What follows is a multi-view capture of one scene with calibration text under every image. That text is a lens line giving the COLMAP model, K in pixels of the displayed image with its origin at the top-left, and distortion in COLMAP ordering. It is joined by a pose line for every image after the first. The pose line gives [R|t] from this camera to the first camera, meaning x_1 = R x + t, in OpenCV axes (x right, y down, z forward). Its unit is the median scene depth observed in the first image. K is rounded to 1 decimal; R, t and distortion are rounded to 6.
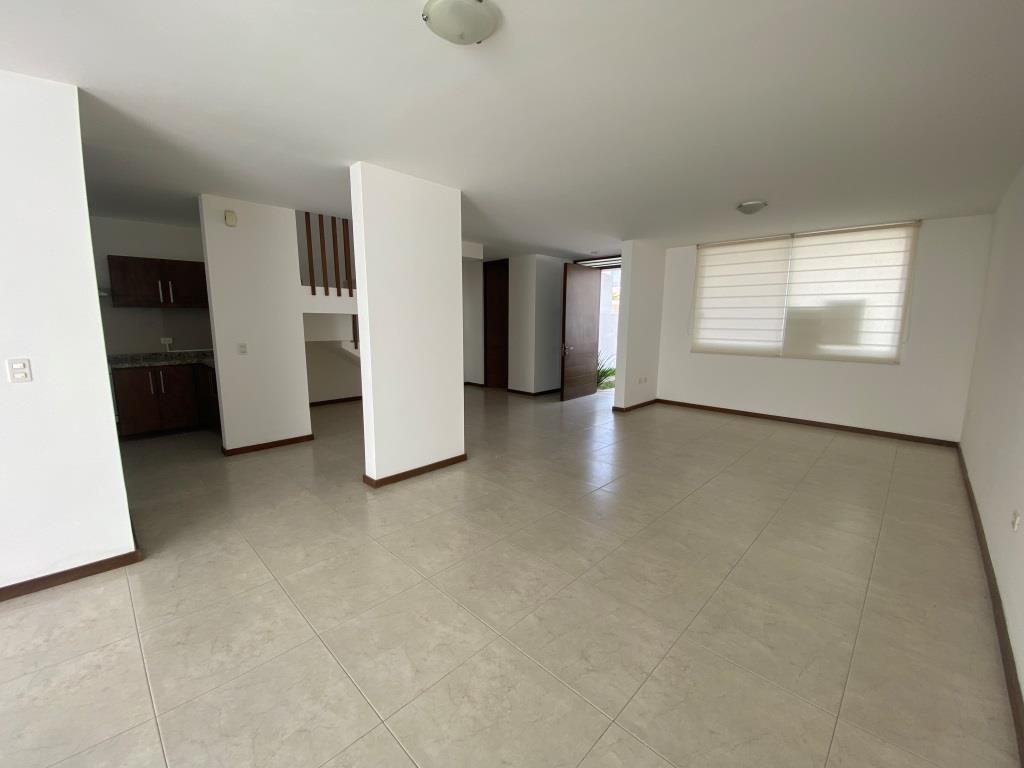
lens RADIAL K [[413.2, 0, 505.1], [0, 413.2, 386.1], [0, 0, 1]] dist [0.020221, -0.020857]
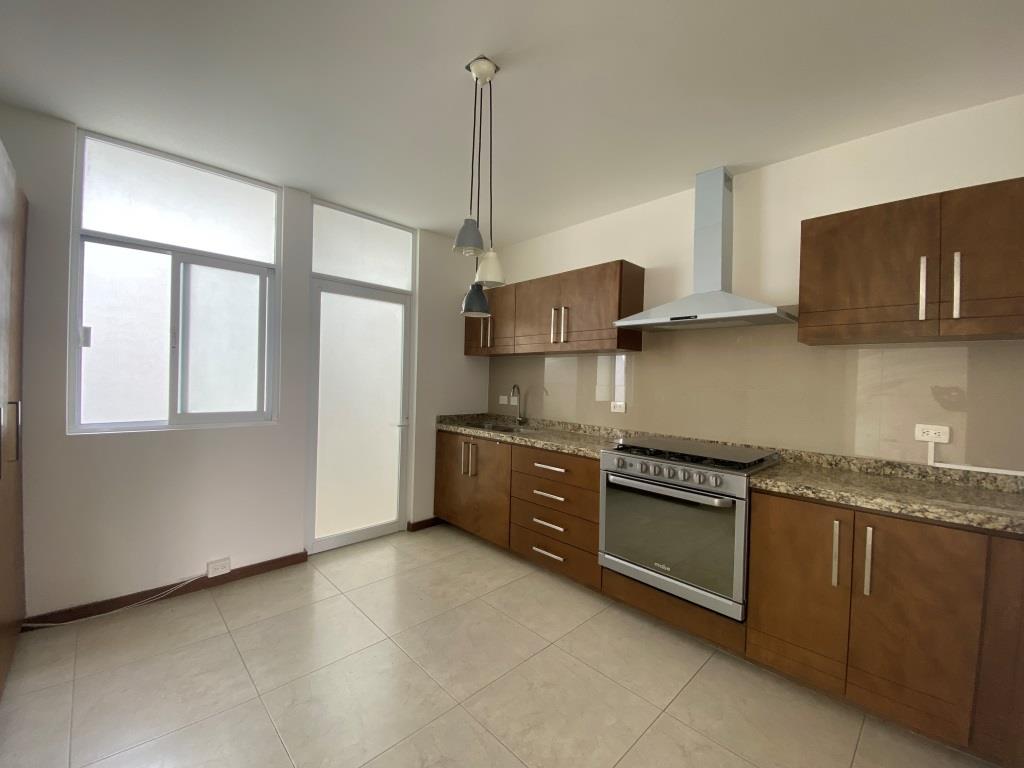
lens RADIAL K [[412.8, 0, 511.9], [0, 412.8, 382.1], [0, 0, 1]] dist [0.037174, -0.030067]
pose [[-0.018097, -0.005306, -0.999822, -0.461558], [-0.181642, 0.983363, -0.001931, -0.087748], [0.983198, 0.181575, -0.018760, 0.655960]]
